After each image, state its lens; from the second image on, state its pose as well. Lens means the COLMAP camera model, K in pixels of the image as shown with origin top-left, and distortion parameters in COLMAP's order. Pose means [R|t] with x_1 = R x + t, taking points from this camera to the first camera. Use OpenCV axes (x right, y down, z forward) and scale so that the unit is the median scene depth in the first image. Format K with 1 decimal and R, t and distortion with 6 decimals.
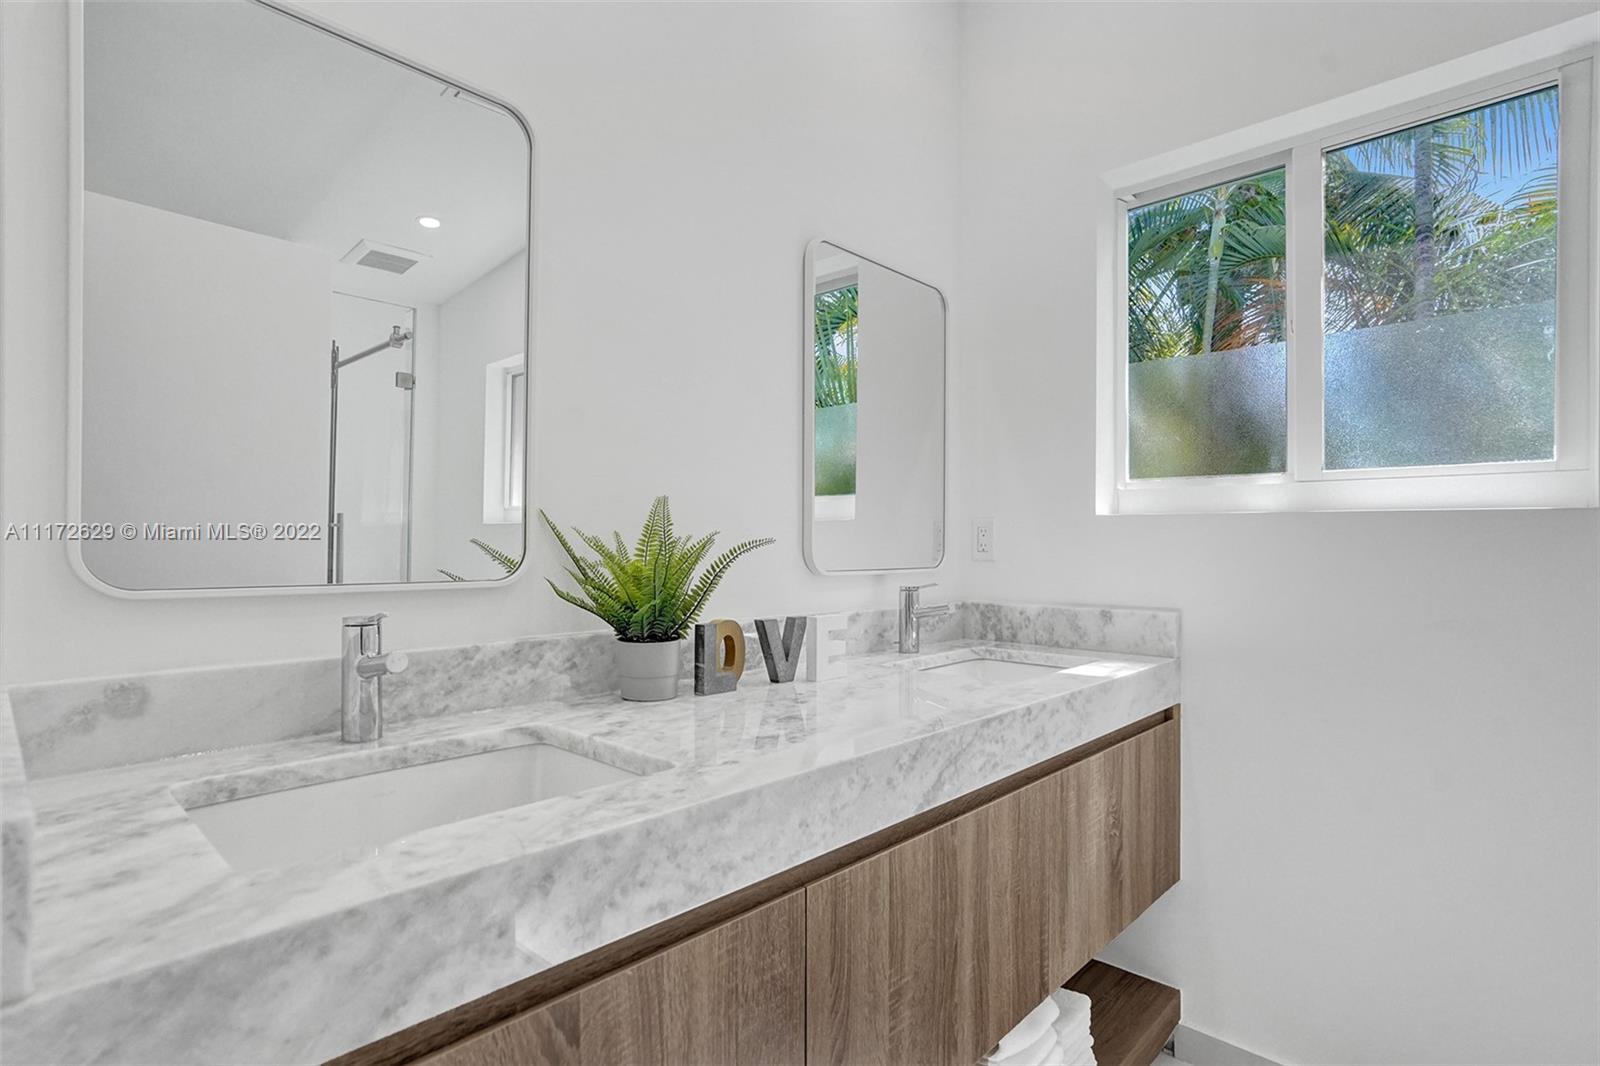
lens RADIAL K [[784.7, 0, 803.3], [0, 784.7, 535.9], [0, 0, 1]] dist [0.000930, 0.001009]
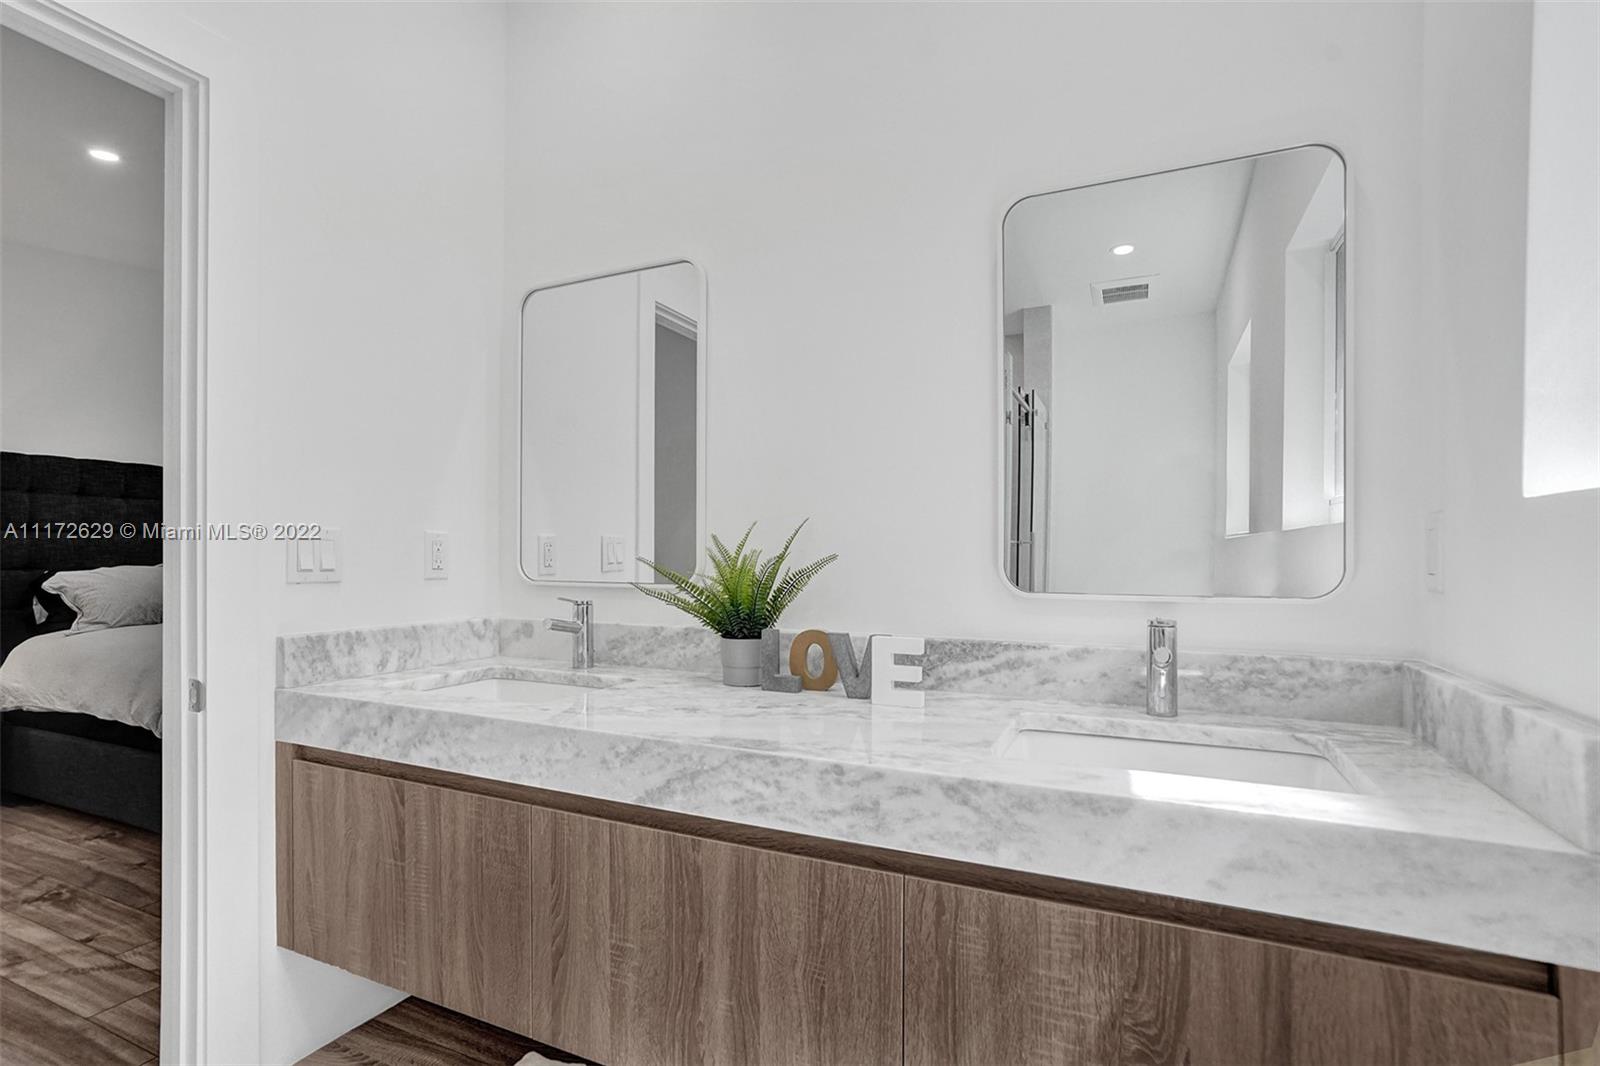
lens RADIAL K [[795.9, 0, 796.6], [0, 795.9, 540.0], [0, 0, 1]] dist [-0.011661, 0.005605]
pose [[0.296559, -0.022302, -0.954754, 1.249923], [0.014203, 0.999720, -0.018941, 0.003894], [0.954909, -0.007943, 0.296793, 0.852272]]
